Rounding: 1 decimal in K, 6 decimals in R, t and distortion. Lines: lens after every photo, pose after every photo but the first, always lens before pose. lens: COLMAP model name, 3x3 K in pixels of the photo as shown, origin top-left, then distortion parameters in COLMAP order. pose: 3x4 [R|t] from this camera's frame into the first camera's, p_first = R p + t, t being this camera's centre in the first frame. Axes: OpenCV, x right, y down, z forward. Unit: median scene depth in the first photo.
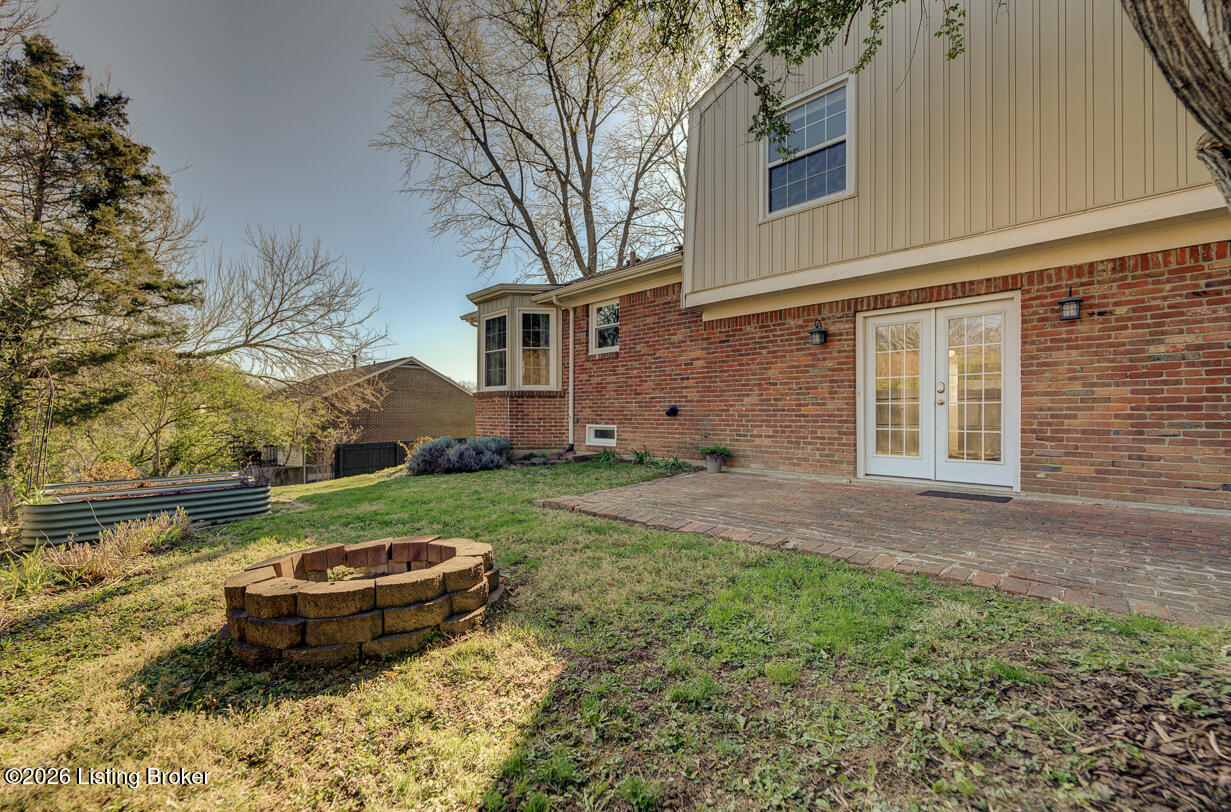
lens RADIAL K [[508.3, 0, 624.3], [0, 508.3, 408.8], [0, 0, 1]] dist [0.004942, 0.000467]
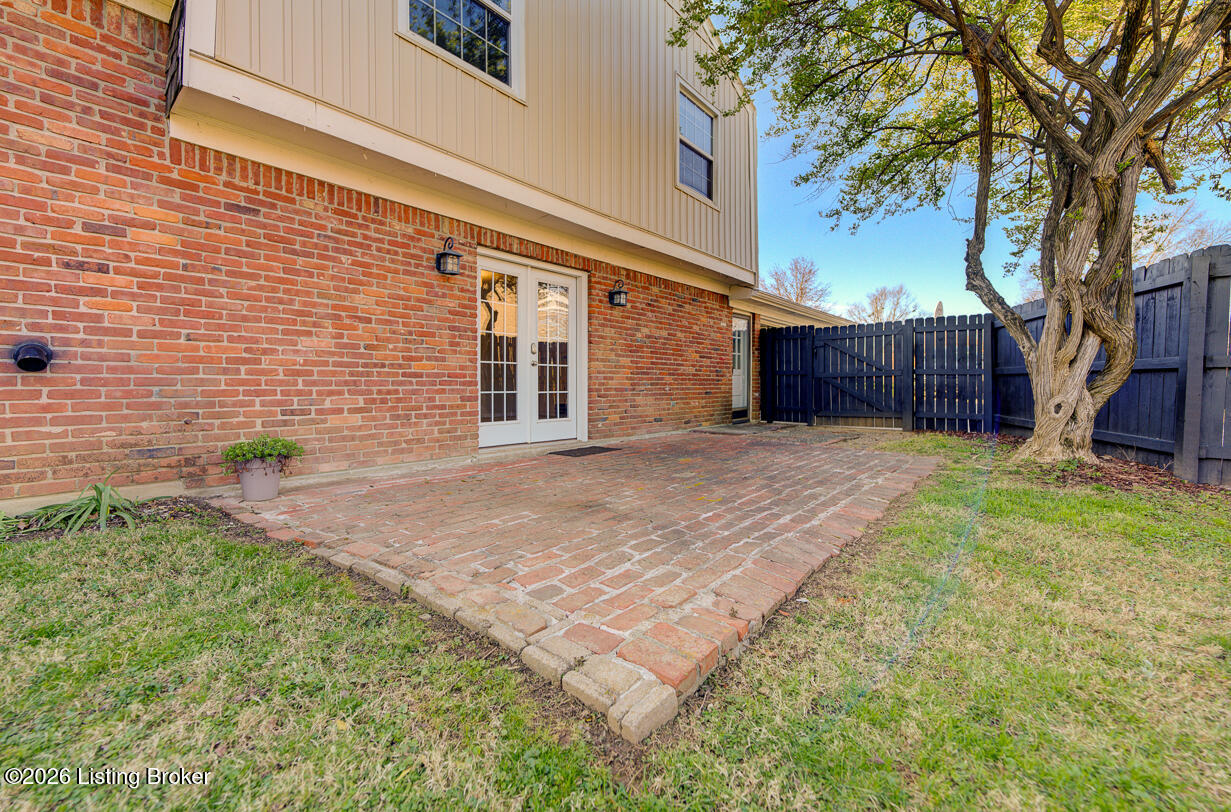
lens RADIAL K [[508.3, 0, 614.8], [0, 508.3, 397.1], [0, 0, 1]] dist [0.004942, 0.000467]
pose [[-0.078570, -0.021144, 0.996684, -0.313957], [-0.007883, 0.999757, 0.020588, 0.025527], [-0.996877, -0.006239, -0.078718, 0.765776]]
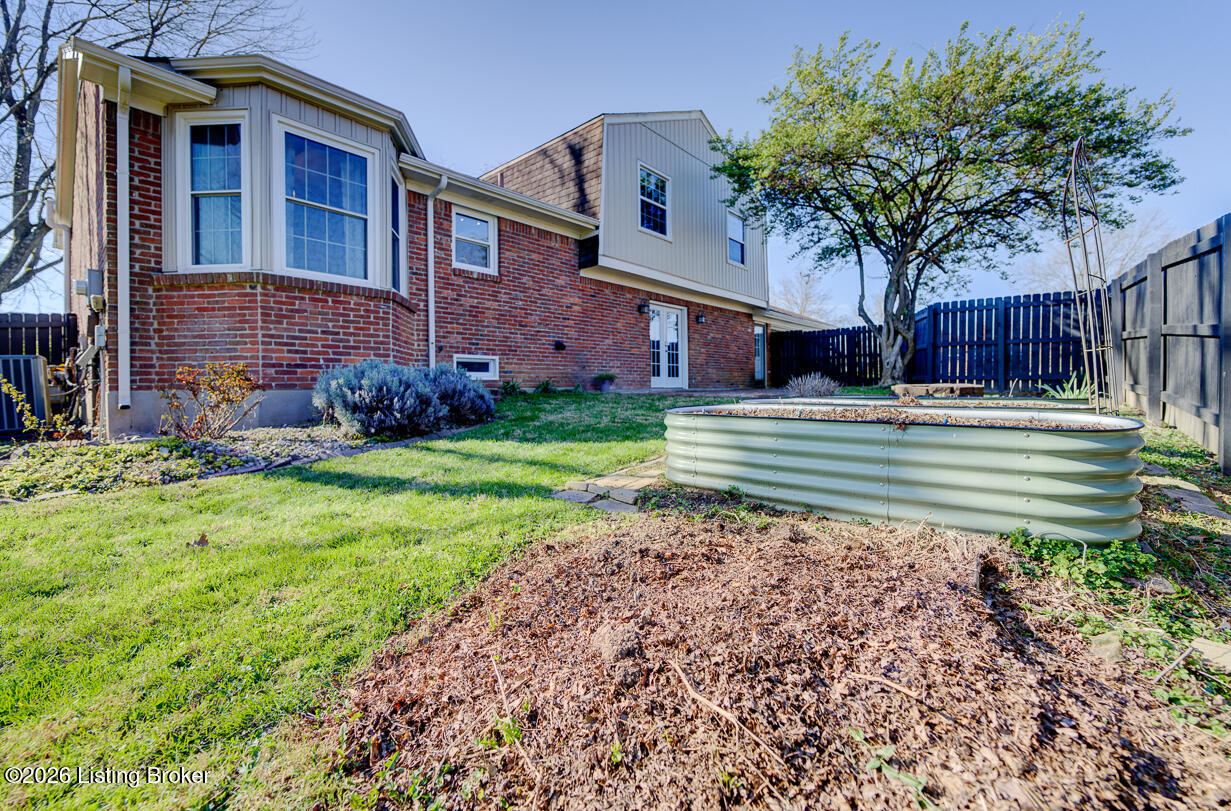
lens RADIAL K [[508.3, 0, 623.7], [0, 508.3, 395.7], [0, 0, 1]] dist [0.004942, 0.000467]
pose [[-0.074410, -0.013283, 0.997139, -1.241565], [0.004359, 0.999897, 0.013645, 0.120026], [-0.997218, 0.005362, -0.074344, 1.111507]]
